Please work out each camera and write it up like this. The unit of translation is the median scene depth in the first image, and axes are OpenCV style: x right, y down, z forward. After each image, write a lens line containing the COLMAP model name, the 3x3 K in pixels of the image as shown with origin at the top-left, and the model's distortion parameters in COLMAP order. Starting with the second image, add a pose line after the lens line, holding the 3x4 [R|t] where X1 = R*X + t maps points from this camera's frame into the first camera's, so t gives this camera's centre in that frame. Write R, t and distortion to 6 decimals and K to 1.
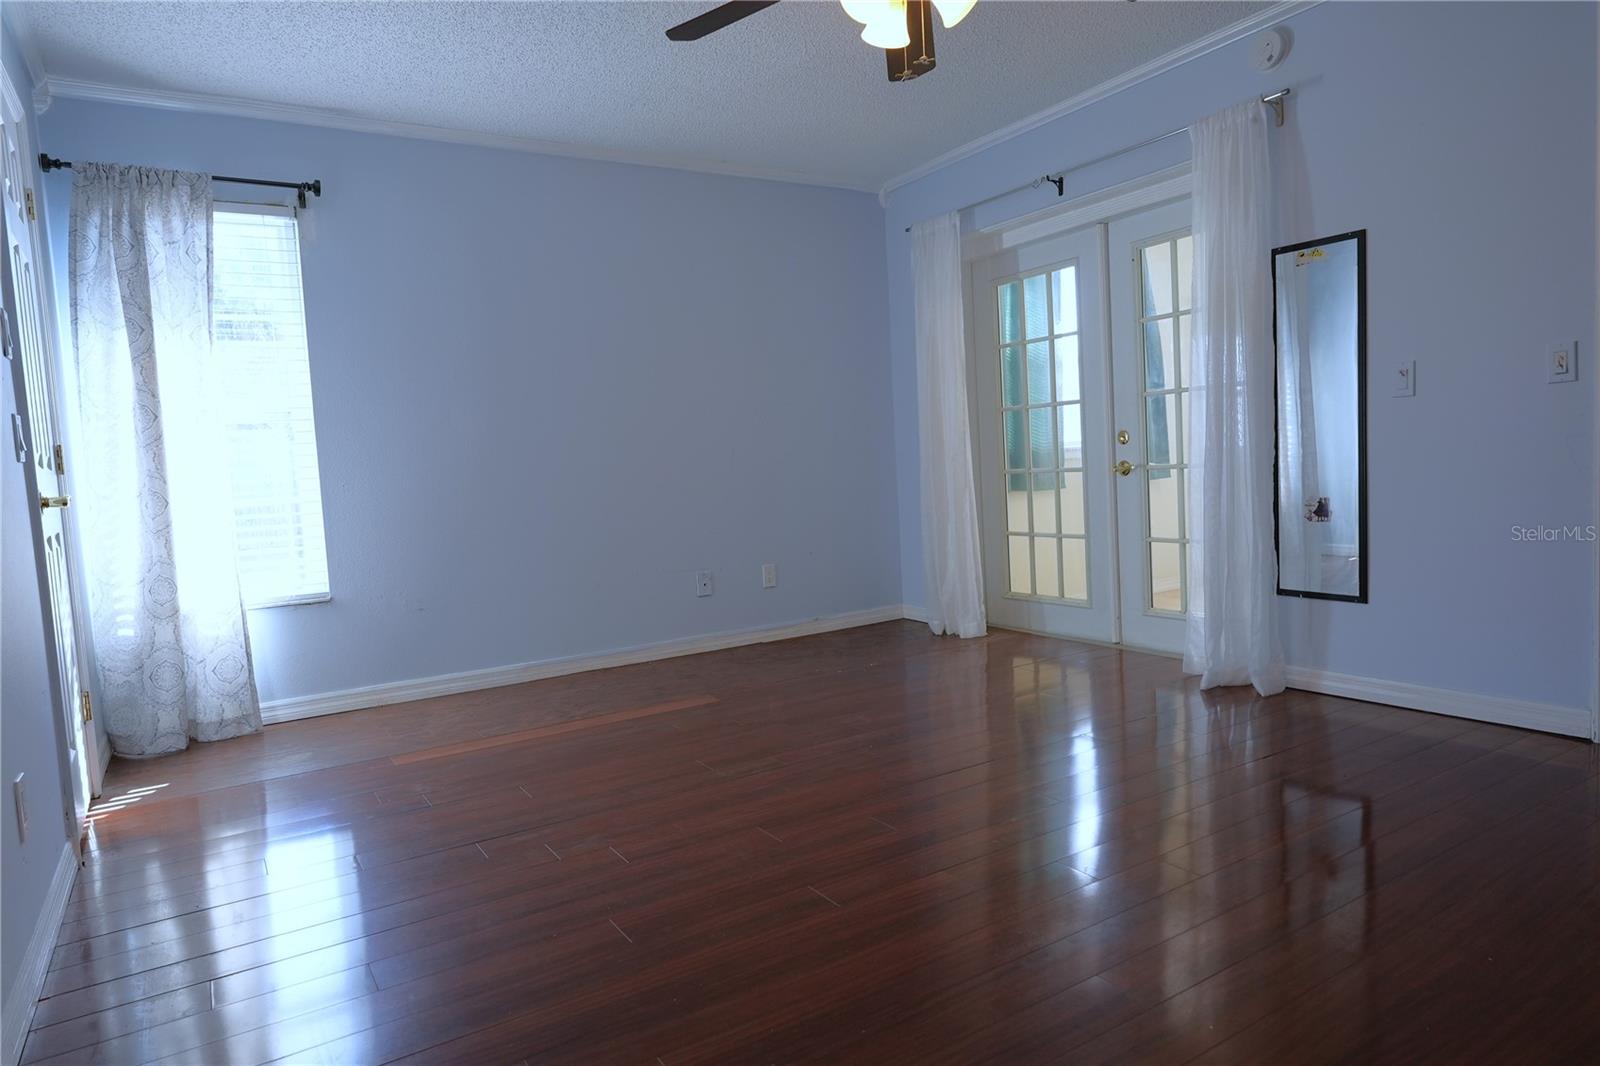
lens RADIAL K [[990.9, 0, 800.0], [0, 990.9, 533.0], [0, 0, 1]] dist [0.001549, -0.000103]
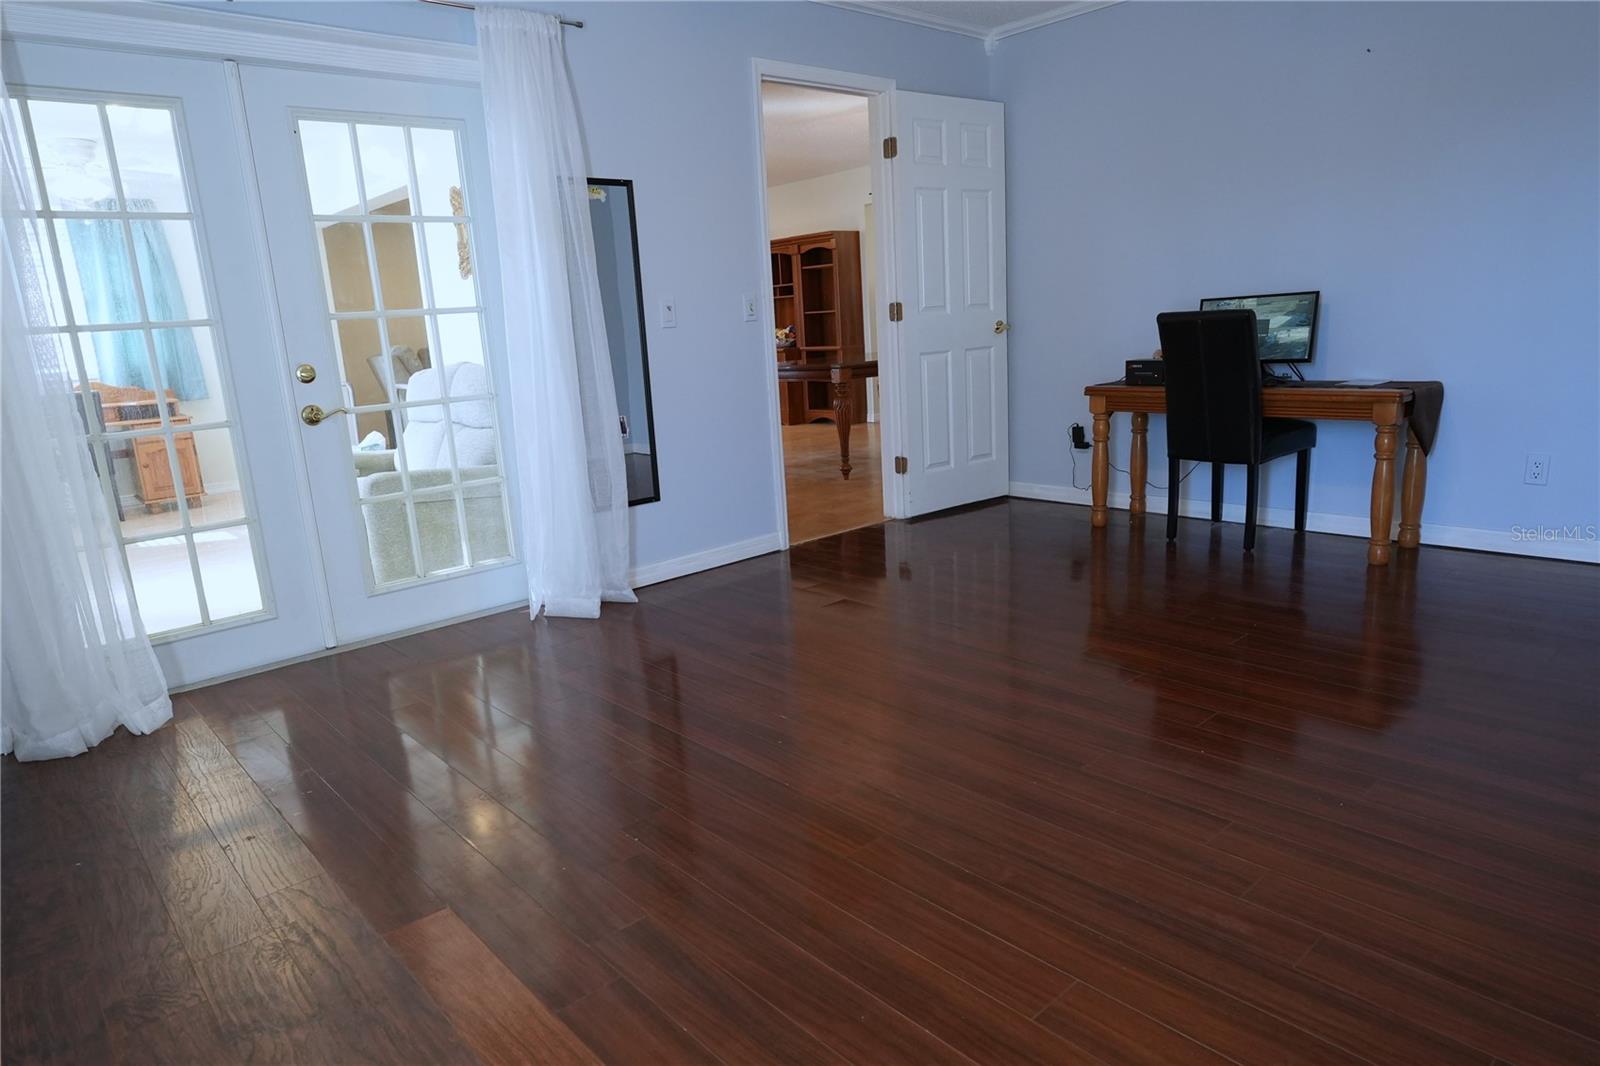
lens RADIAL K [[990.9, 0, 800.0], [0, 990.9, 533.0], [0, 0, 1]] dist [0.001549, -0.000103]
pose [[-0.176647, -0.158574, 0.971416, -0.548670], [0.134058, 0.973864, 0.183351, -0.076316], [-0.975102, 0.162614, -0.150772, 0.884184]]
